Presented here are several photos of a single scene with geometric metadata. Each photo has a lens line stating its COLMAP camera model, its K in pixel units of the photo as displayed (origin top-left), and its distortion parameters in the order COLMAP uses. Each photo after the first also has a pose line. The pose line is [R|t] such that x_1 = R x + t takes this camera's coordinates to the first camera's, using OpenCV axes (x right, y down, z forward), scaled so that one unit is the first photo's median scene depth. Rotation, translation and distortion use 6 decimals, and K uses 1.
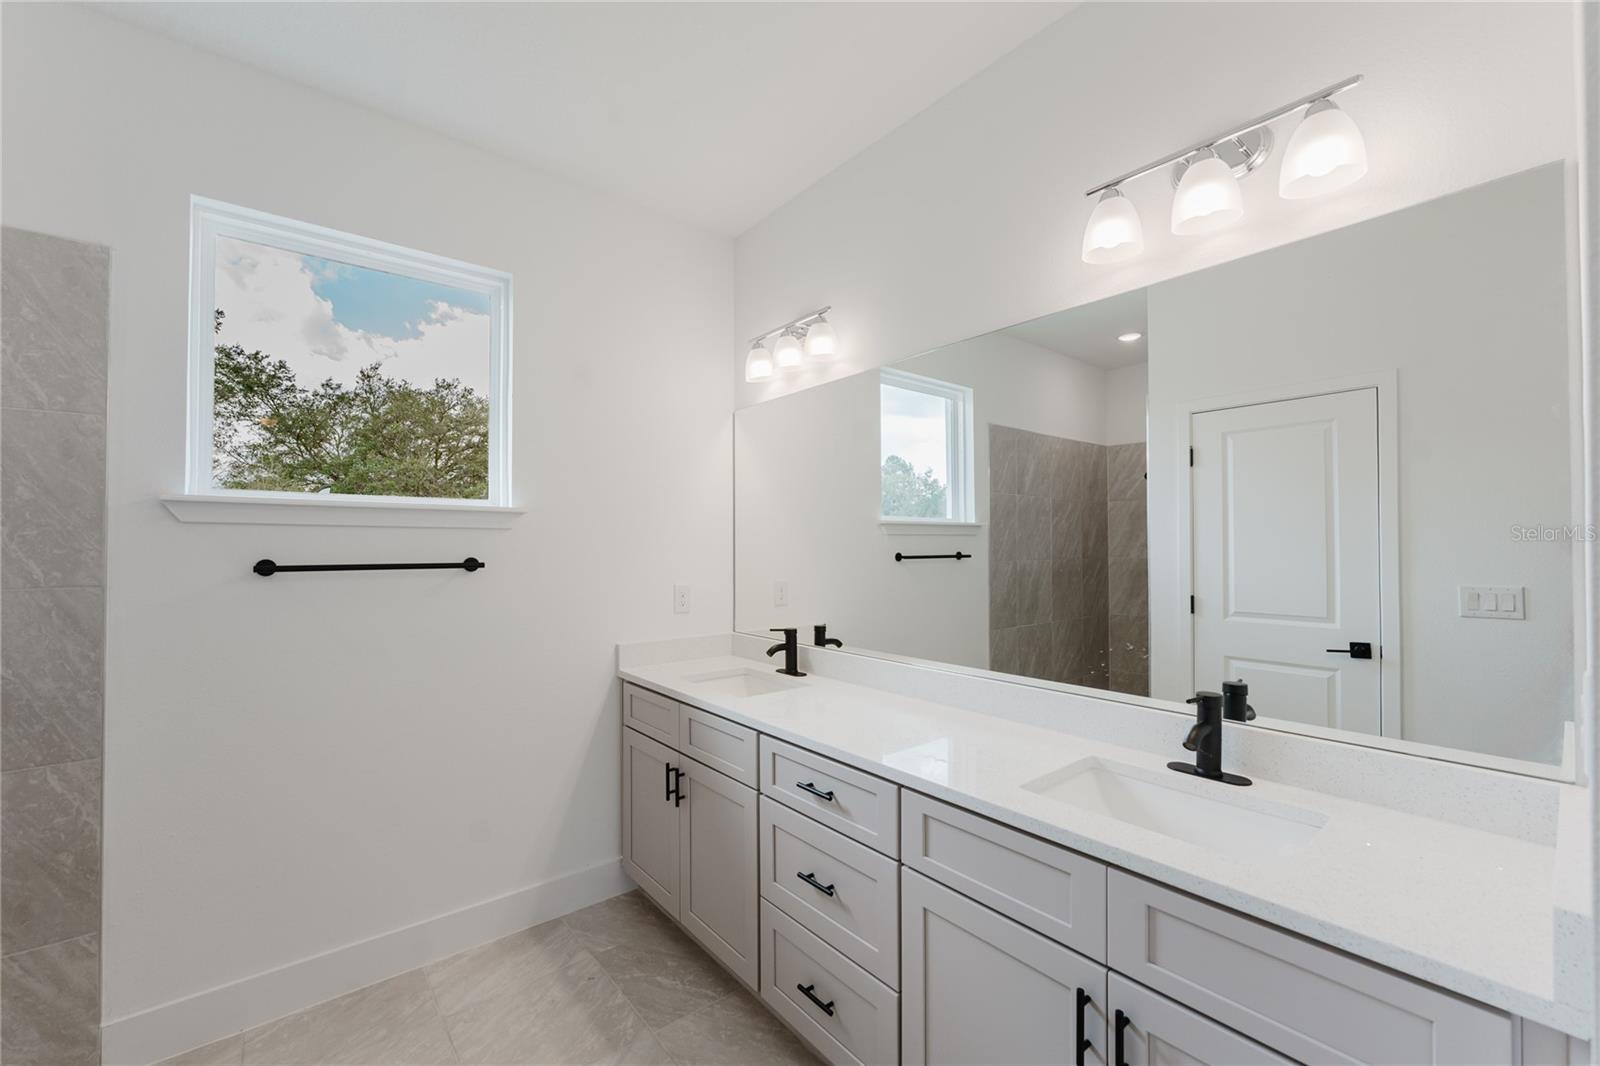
lens RADIAL K [[639.3, 0, 799.9], [0, 639.3, 538.0], [0, 0, 1]] dist [-0.008371, 0.000417]
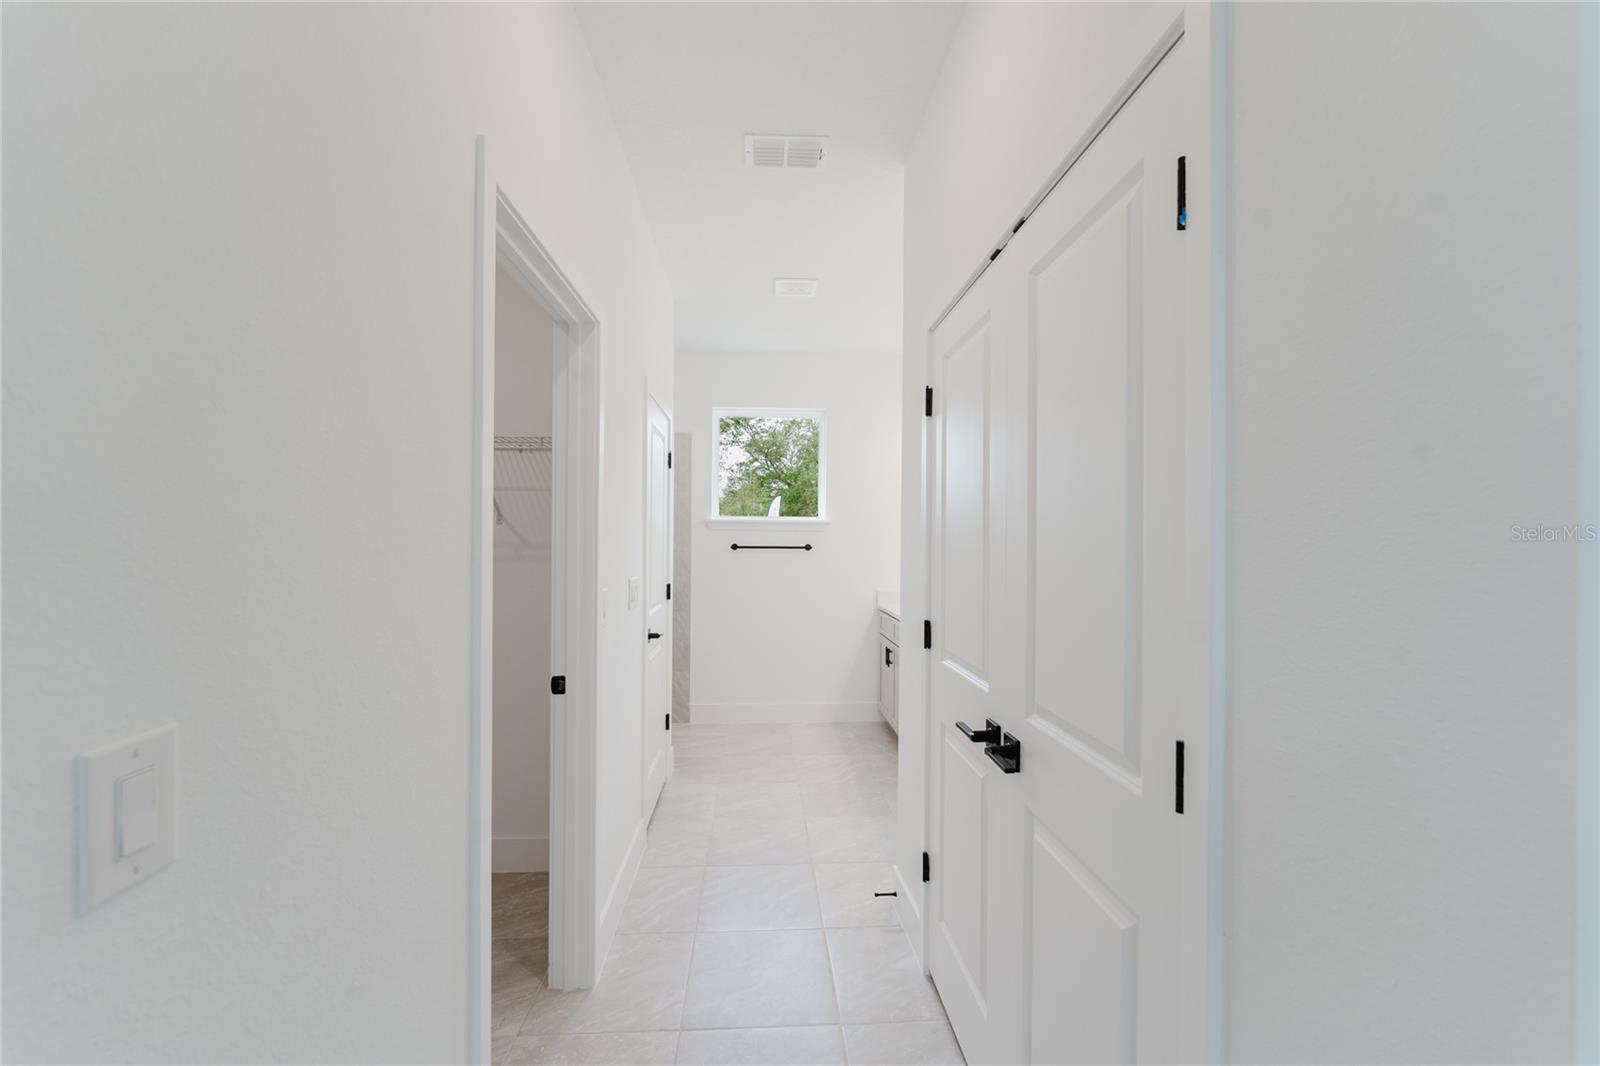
lens RADIAL K [[639.3, 0, 802.0], [0, 639.3, 540.0], [0, 0, 1]] dist [-0.008371, 0.000417]
pose [[0.816302, 0.008748, -0.577559, 0.741259], [-0.000766, 0.999901, 0.014062, -0.014828], [0.577625, -0.011037, 0.816228, -0.806766]]
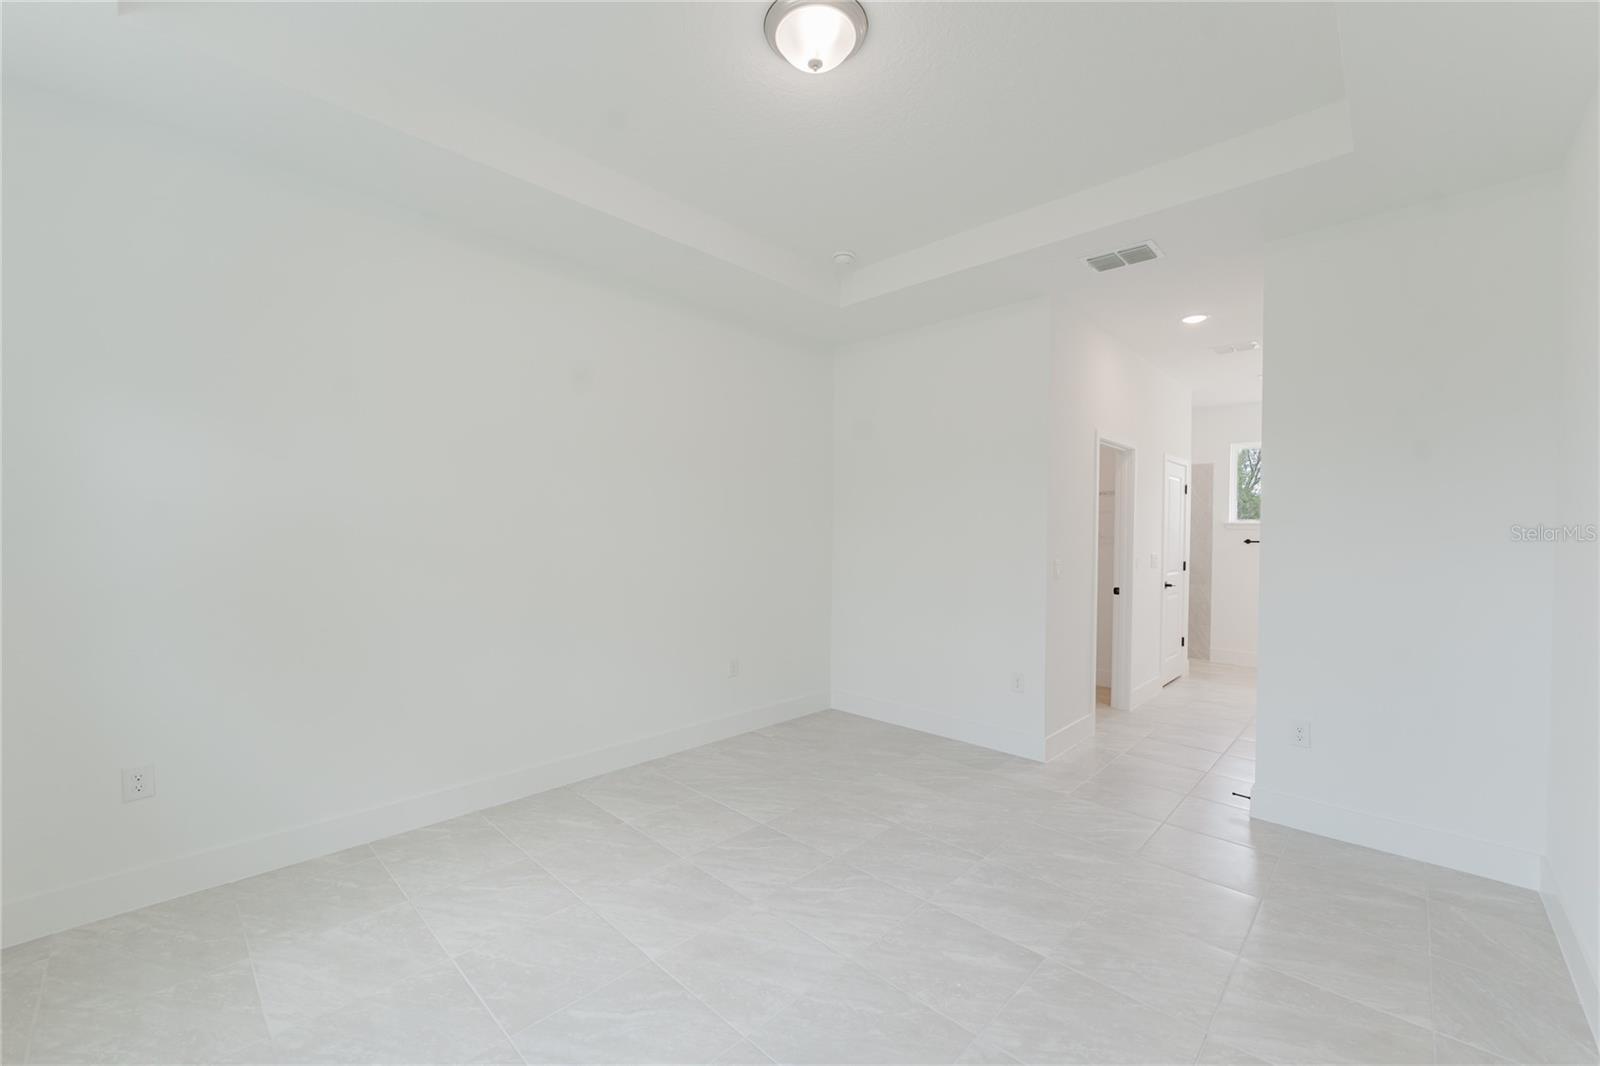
lens RADIAL K [[639.3, 0, 799.8], [0, 639.3, 533.6], [0, 0, 1]] dist [-0.008371, 0.000417]
pose [[0.126977, 0.010086, -0.991854, 2.044573], [-0.001883, 0.999949, 0.009928, -0.025528], [0.991904, 0.000607, 0.126989, -1.675825]]
